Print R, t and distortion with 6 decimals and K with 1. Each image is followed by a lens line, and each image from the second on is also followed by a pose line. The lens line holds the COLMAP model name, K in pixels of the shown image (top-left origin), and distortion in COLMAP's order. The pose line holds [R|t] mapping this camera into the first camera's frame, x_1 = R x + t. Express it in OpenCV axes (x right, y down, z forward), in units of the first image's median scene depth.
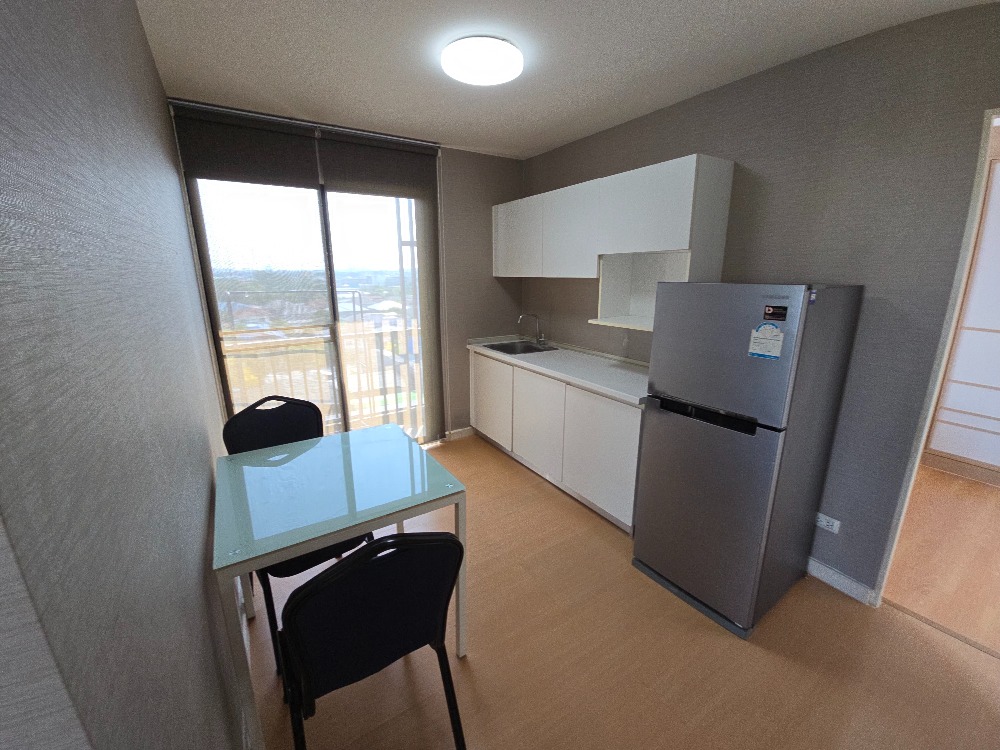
lens RADIAL K [[412.4, 0, 500.0], [0, 412.4, 375.0], [0, 0, 1]] dist [0.000356, -0.000135]
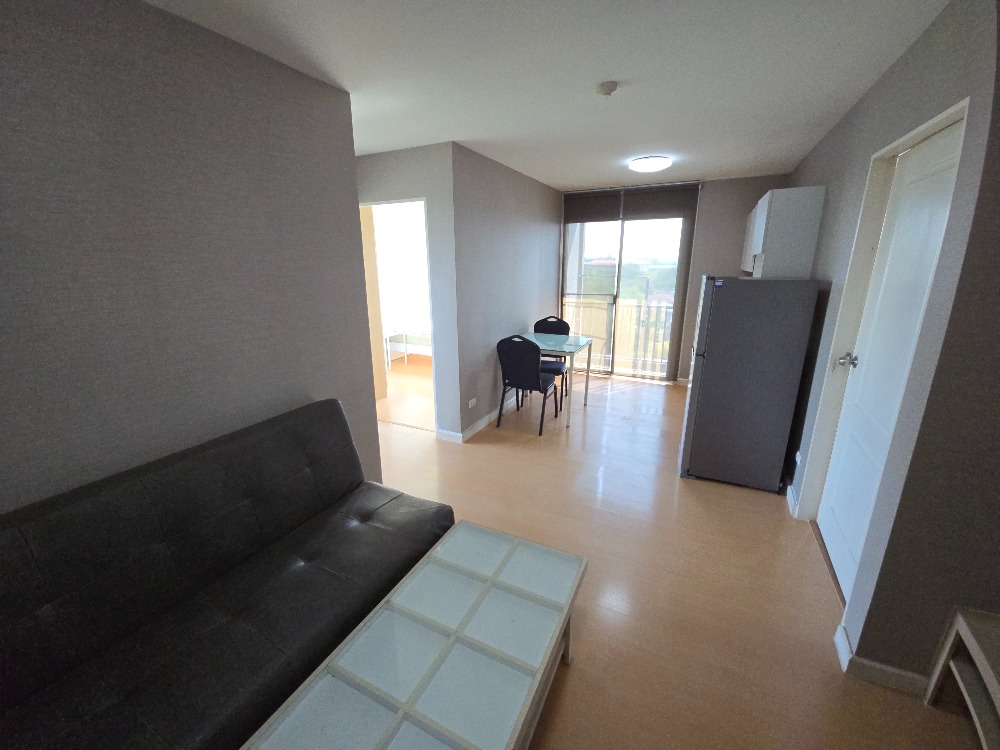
lens RADIAL K [[412.4, 0, 500.0], [0, 412.4, 375.0], [0, 0, 1]] dist [0.000356, -0.000135]
pose [[0.504633, 0.231375, -0.831752, 0.954029], [-0.206971, 0.967746, 0.143633, 0.069779], [0.838158, 0.099667, 0.536244, -0.374834]]
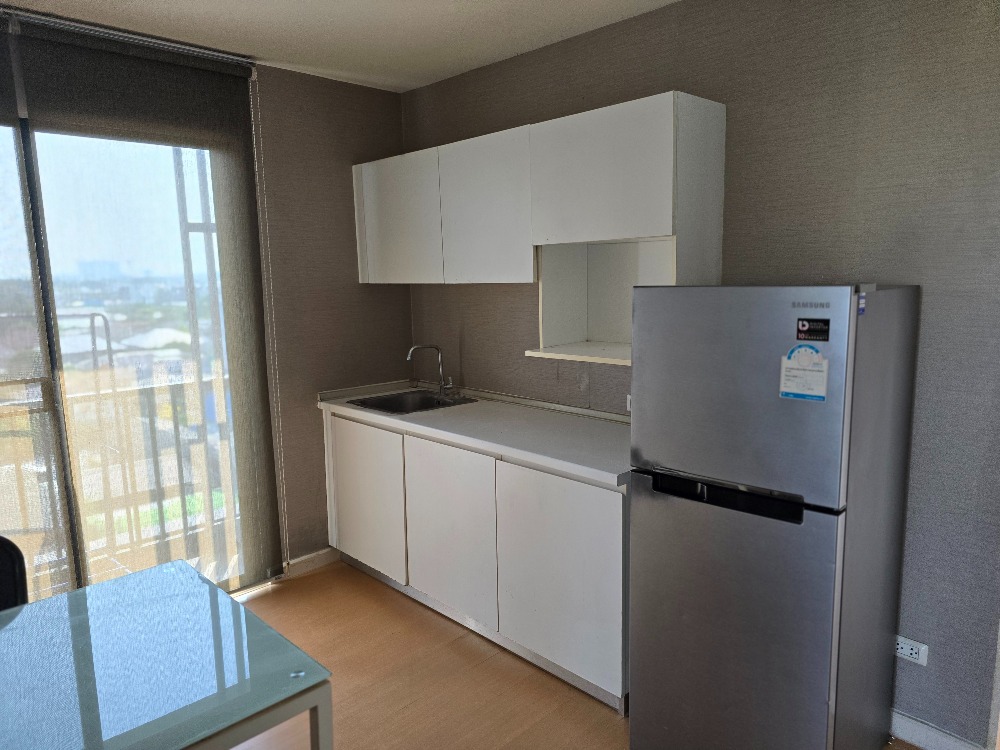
lens RADIAL K [[665.7, 0, 500.0], [0, 665.7, 375.0], [0, 0, 1]] dist [0.061954, -0.045968]
pose [[0.978543, -0.046614, 0.200699, -0.018747], [0.065615, 0.993861, -0.089084, -0.012199], [-0.195314, 0.100341, 0.975594, 0.051013]]
